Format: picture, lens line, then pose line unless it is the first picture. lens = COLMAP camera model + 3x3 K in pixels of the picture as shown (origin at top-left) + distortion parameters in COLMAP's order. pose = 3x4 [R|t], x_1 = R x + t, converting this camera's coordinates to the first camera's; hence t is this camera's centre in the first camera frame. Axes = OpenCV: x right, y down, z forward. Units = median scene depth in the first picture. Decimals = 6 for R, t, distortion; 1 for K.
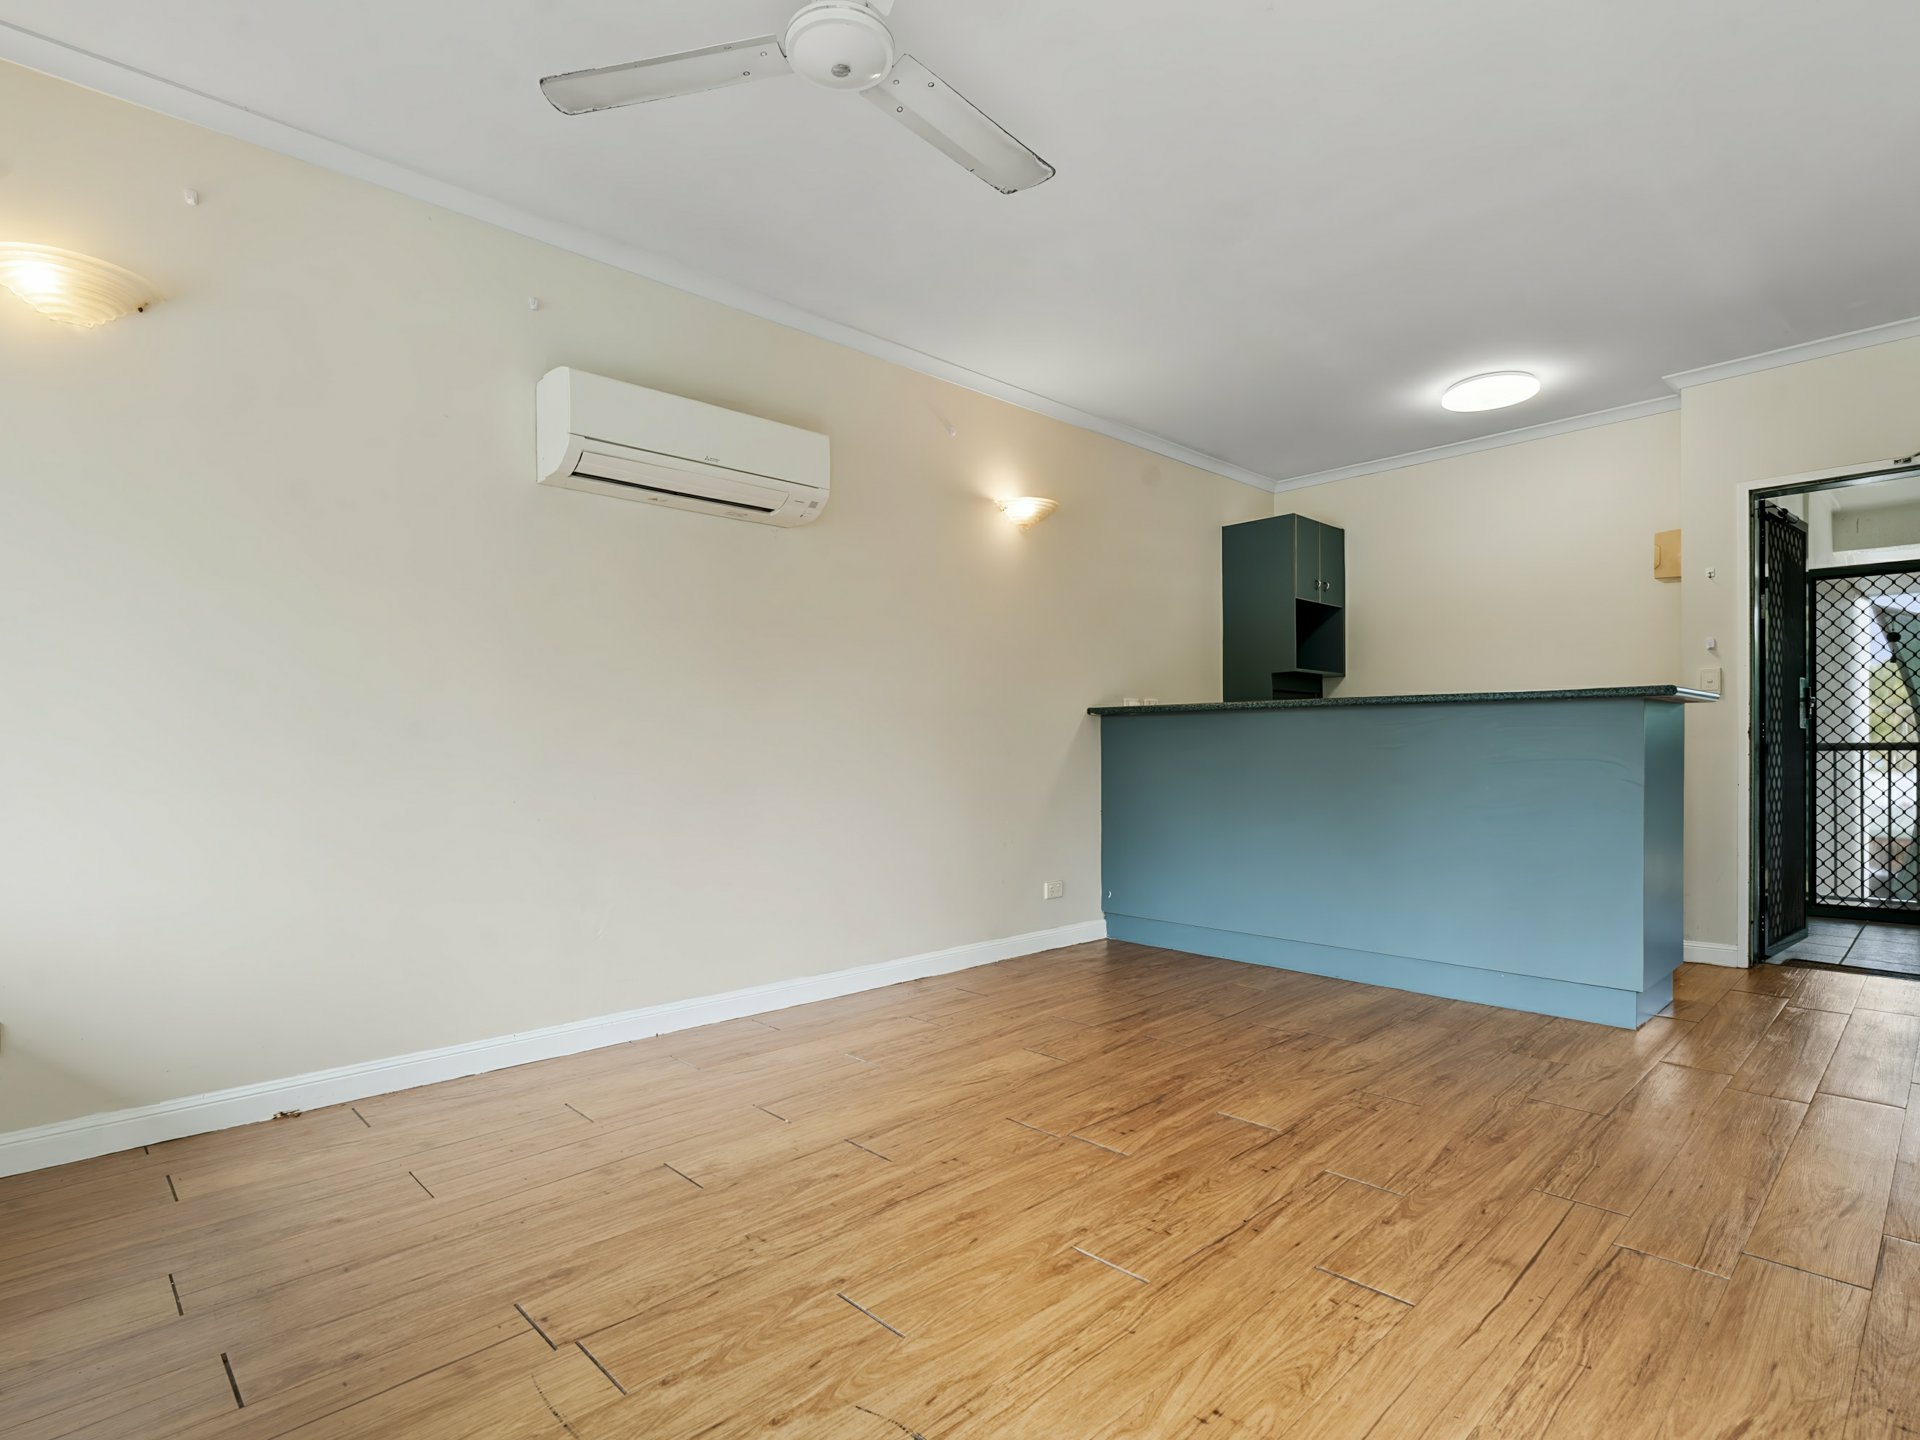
lens RADIAL K [[967.5, 0, 936.7], [0, 967.5, 756.4], [0, 0, 1]] dist [-0.005912, 0.002292]
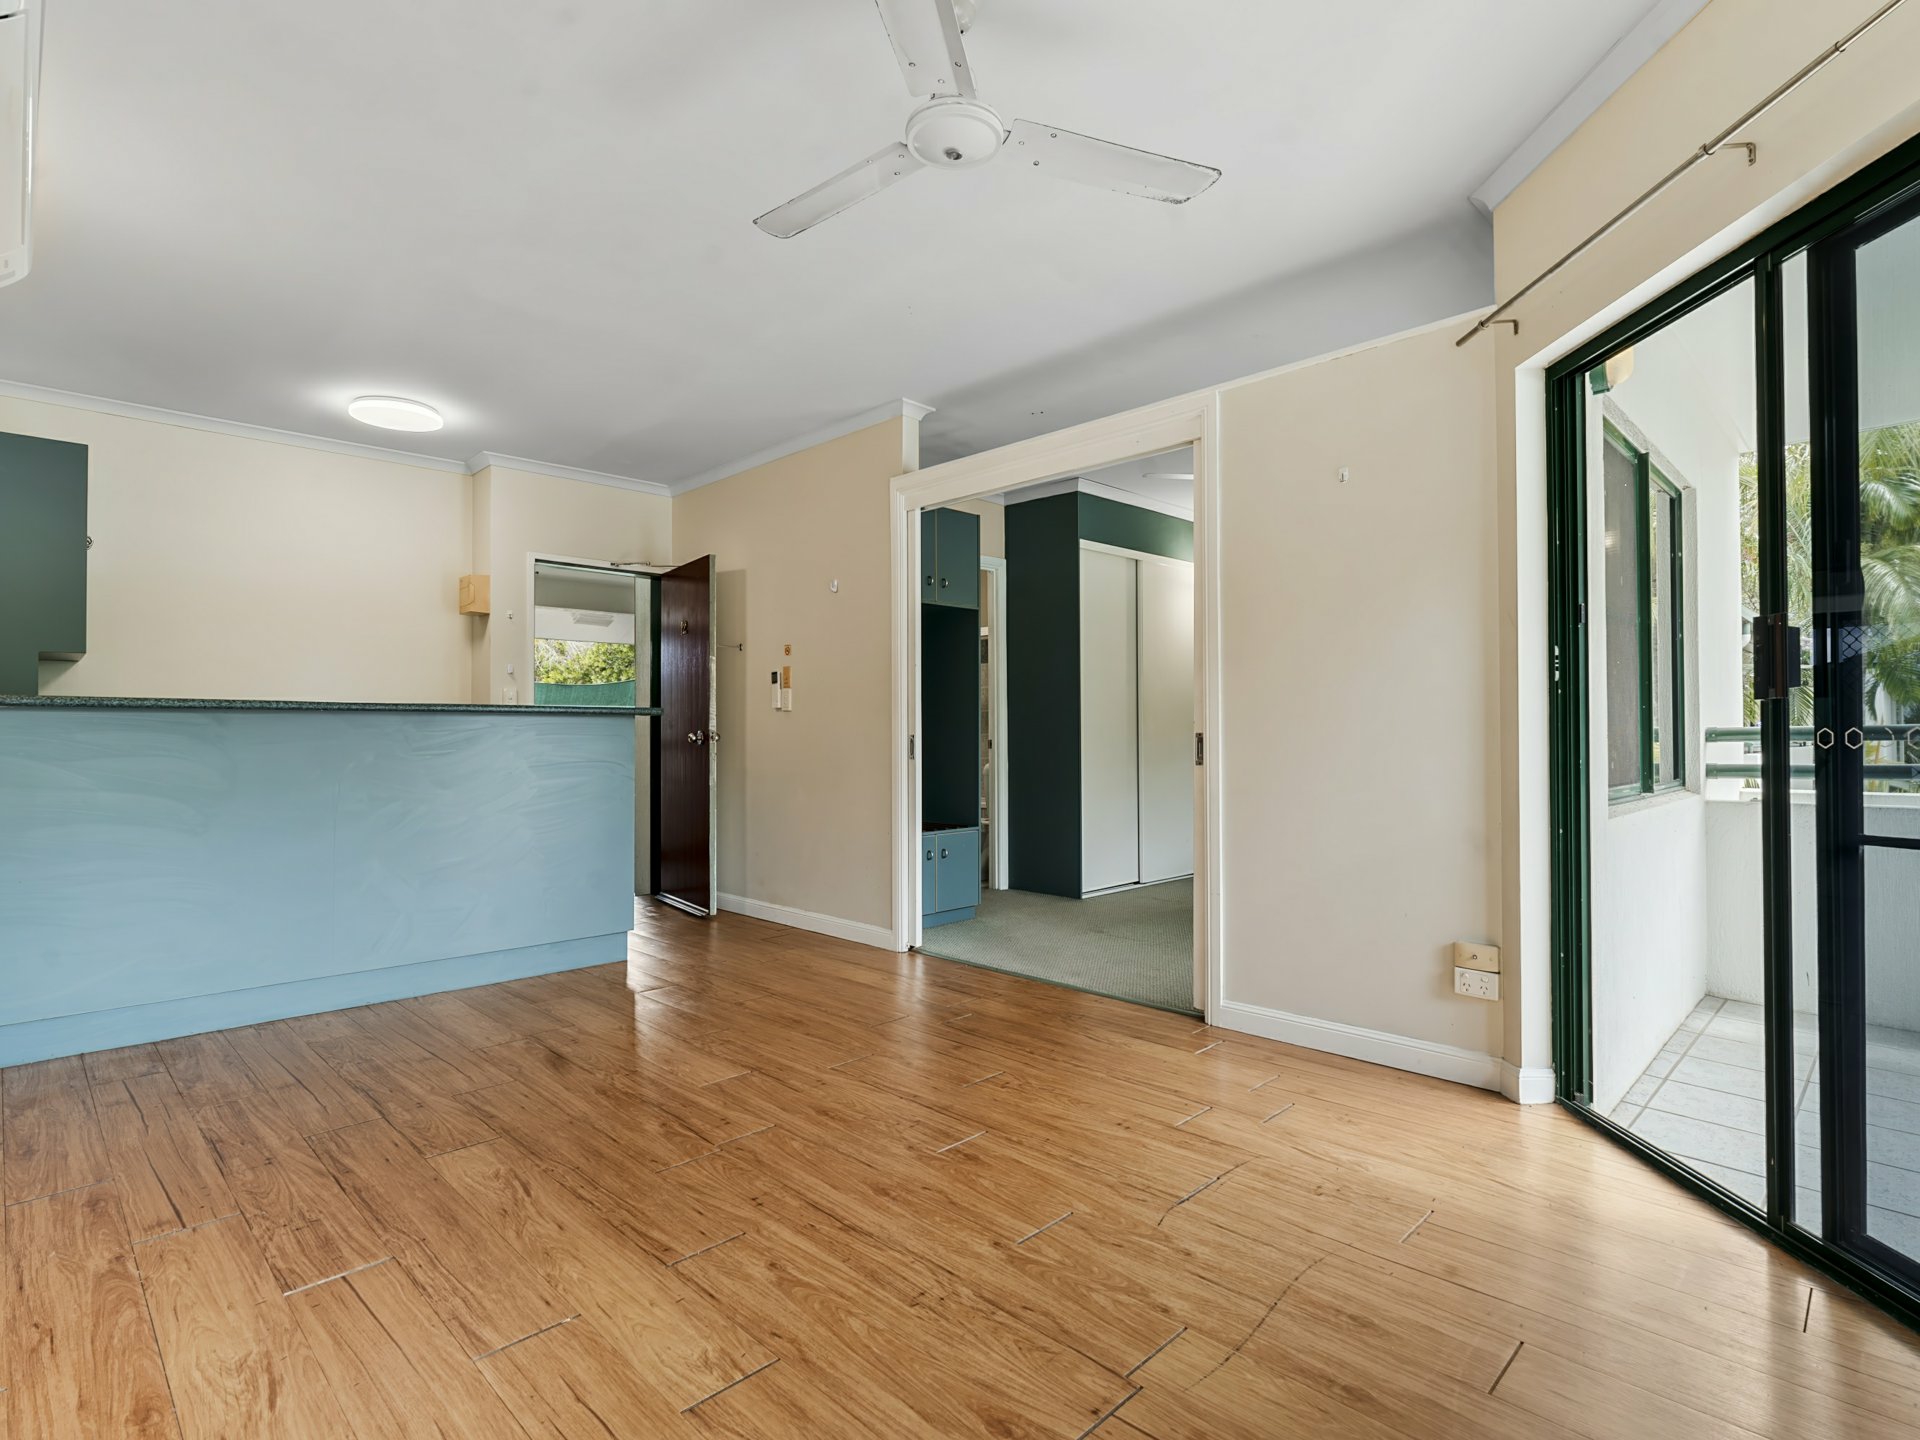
lens RADIAL K [[967.5, 0, 978.5], [0, 967.5, 724.3], [0, 0, 1]] dist [-0.005912, 0.002292]
pose [[-0.039224, 0.015600, 0.999109, -0.969955], [0.009790, 0.999836, -0.015227, -0.028202], [-0.999182, 0.009184, -0.039371, 0.847368]]
